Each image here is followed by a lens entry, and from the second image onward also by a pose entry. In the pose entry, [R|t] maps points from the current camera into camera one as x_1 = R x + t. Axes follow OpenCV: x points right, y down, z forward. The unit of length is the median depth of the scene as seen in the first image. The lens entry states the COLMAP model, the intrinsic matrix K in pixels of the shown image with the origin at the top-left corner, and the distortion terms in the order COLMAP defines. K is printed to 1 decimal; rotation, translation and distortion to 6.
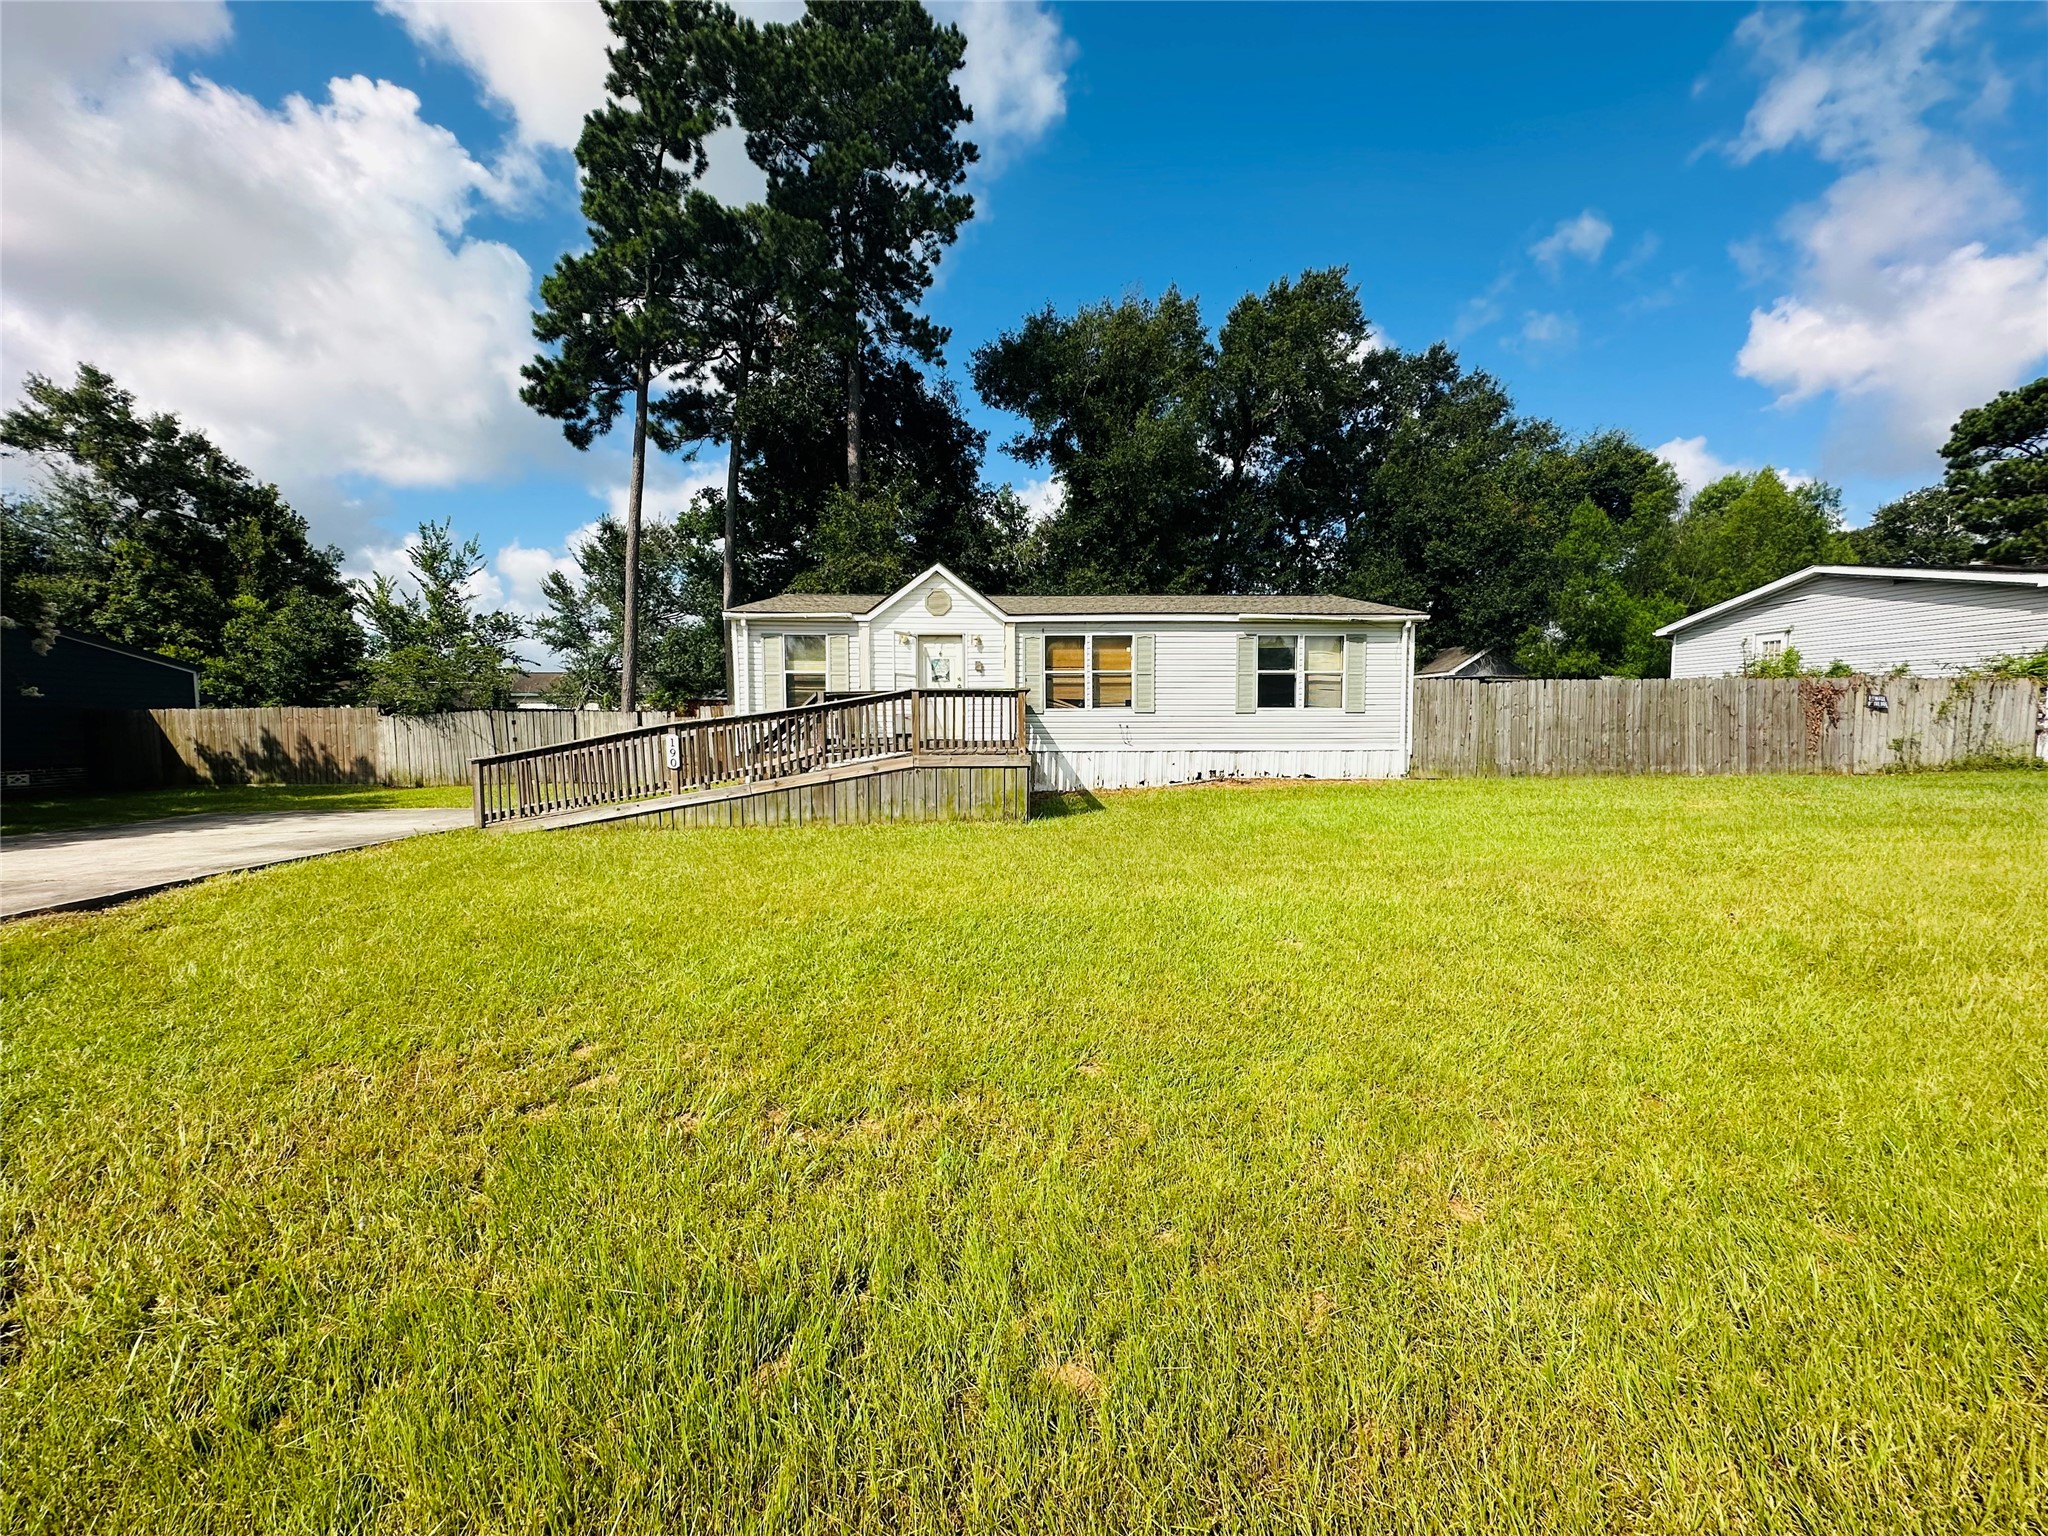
lens RADIAL K [[818.6, 0, 1027.4], [0, 818.6, 767.7], [0, 0, 1]] dist [-0.001547, 0.000459]
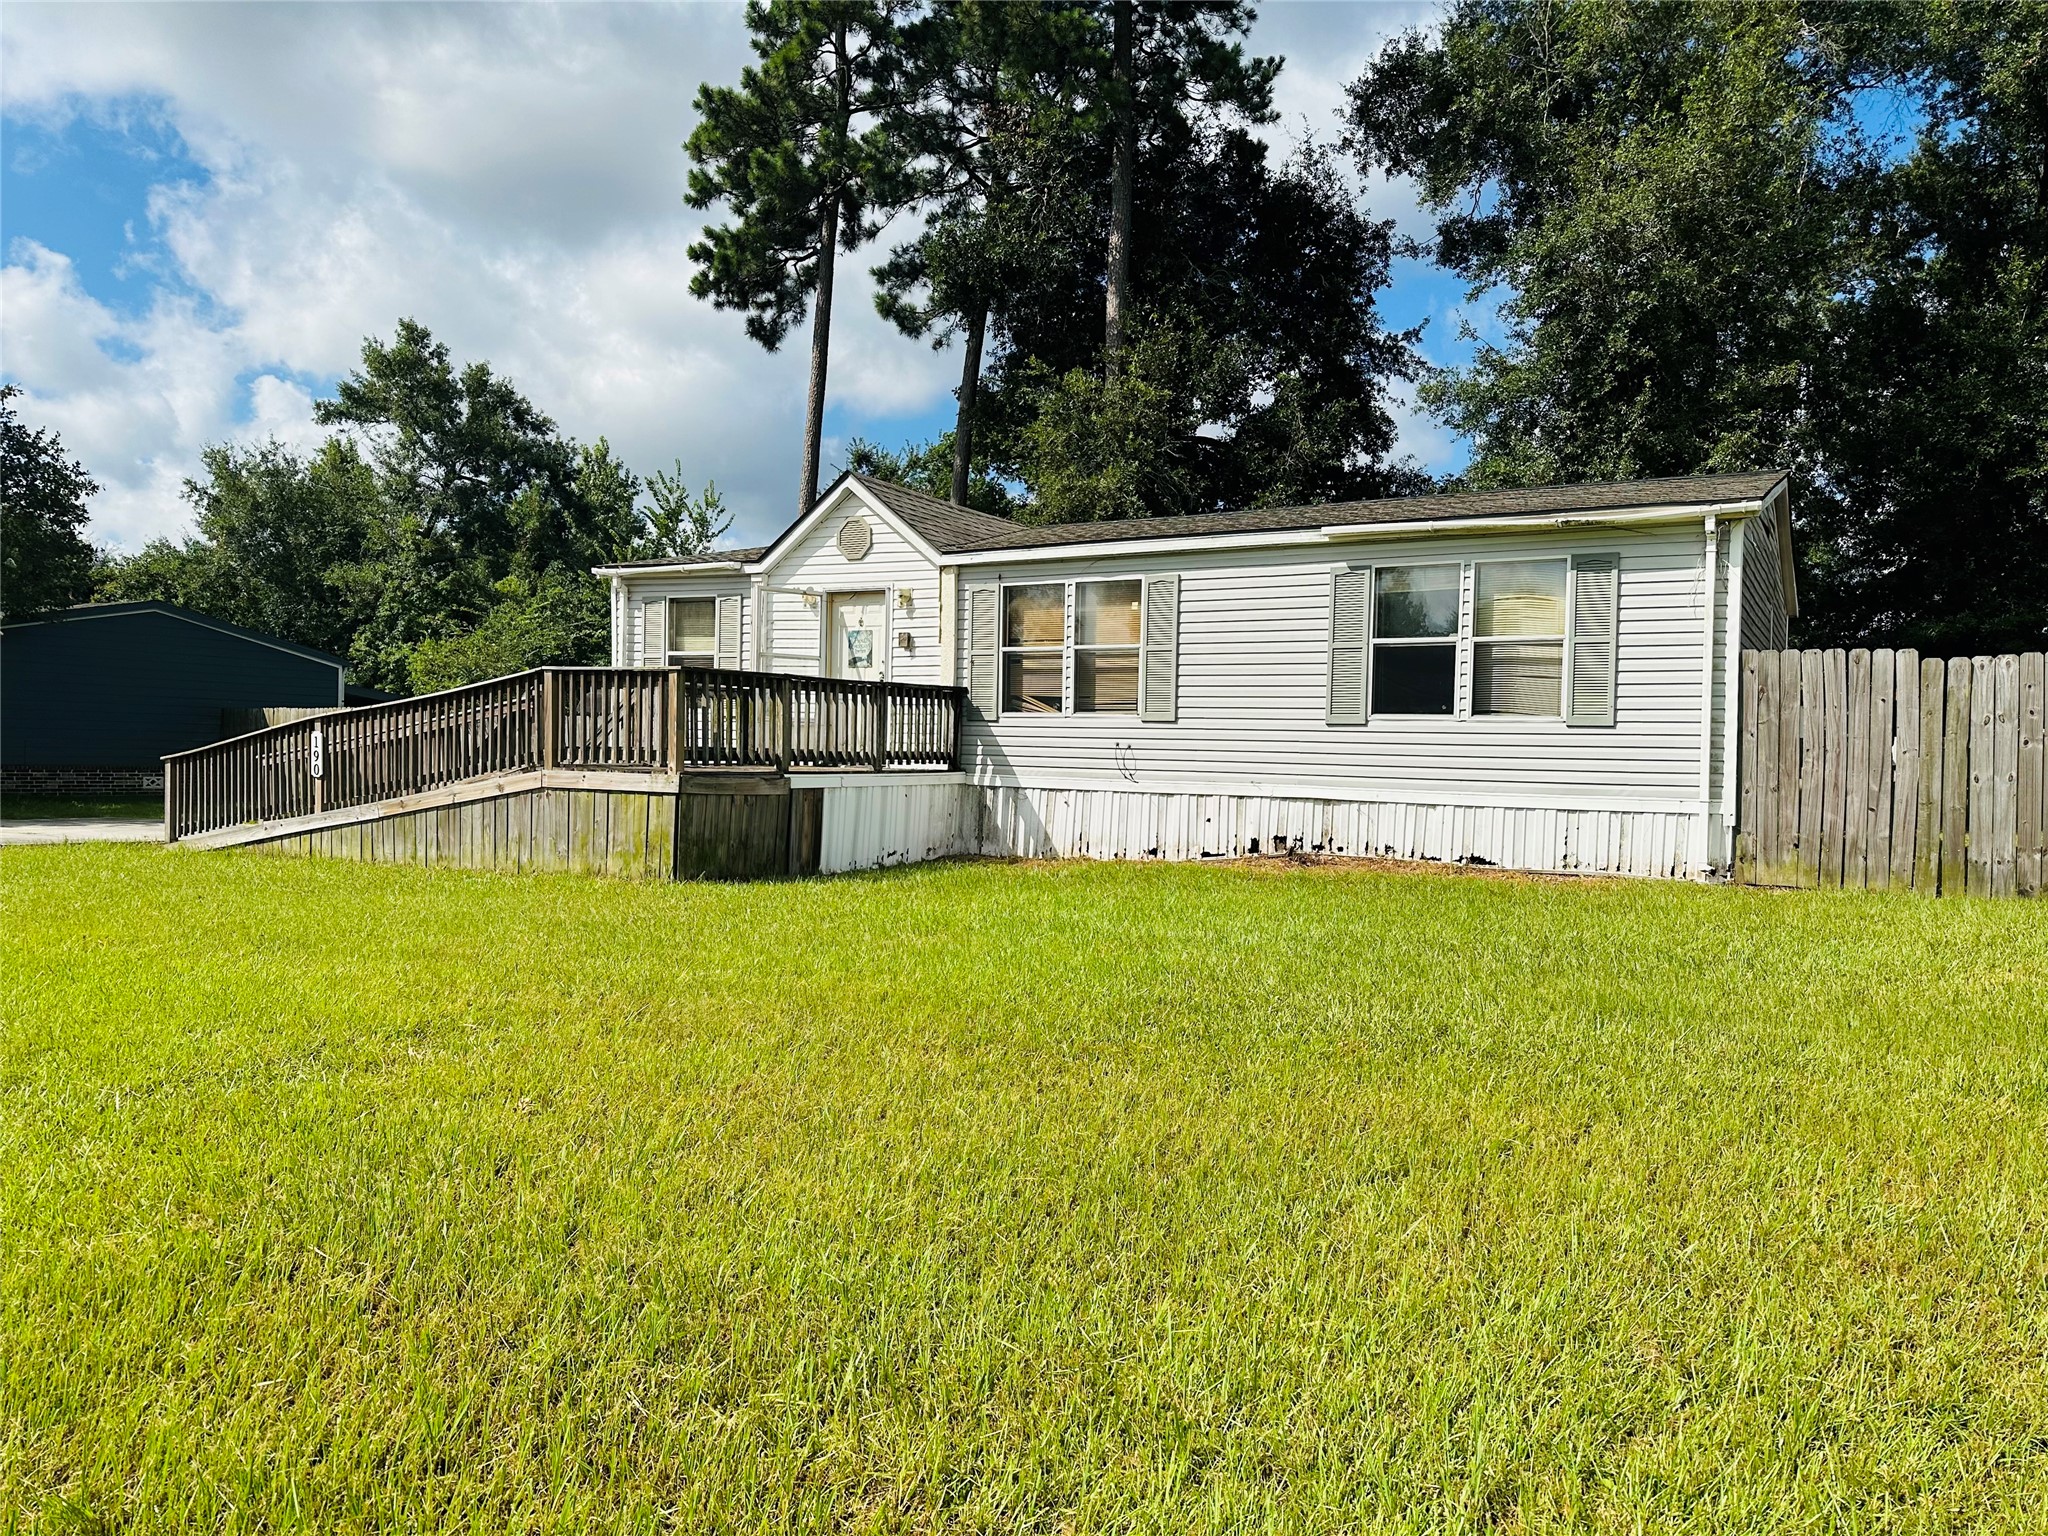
lens RADIAL K [[1433.9, 0, 1024.4], [0, 1433.9, 769.7], [0, 0, 1]] dist [0.073042, -0.093856]
pose [[0.848361, 0.029779, -0.528581, 0.563700], [-0.056895, 0.997763, -0.035104, 0.002124], [0.526353, 0.059854, 0.848157, 0.157495]]
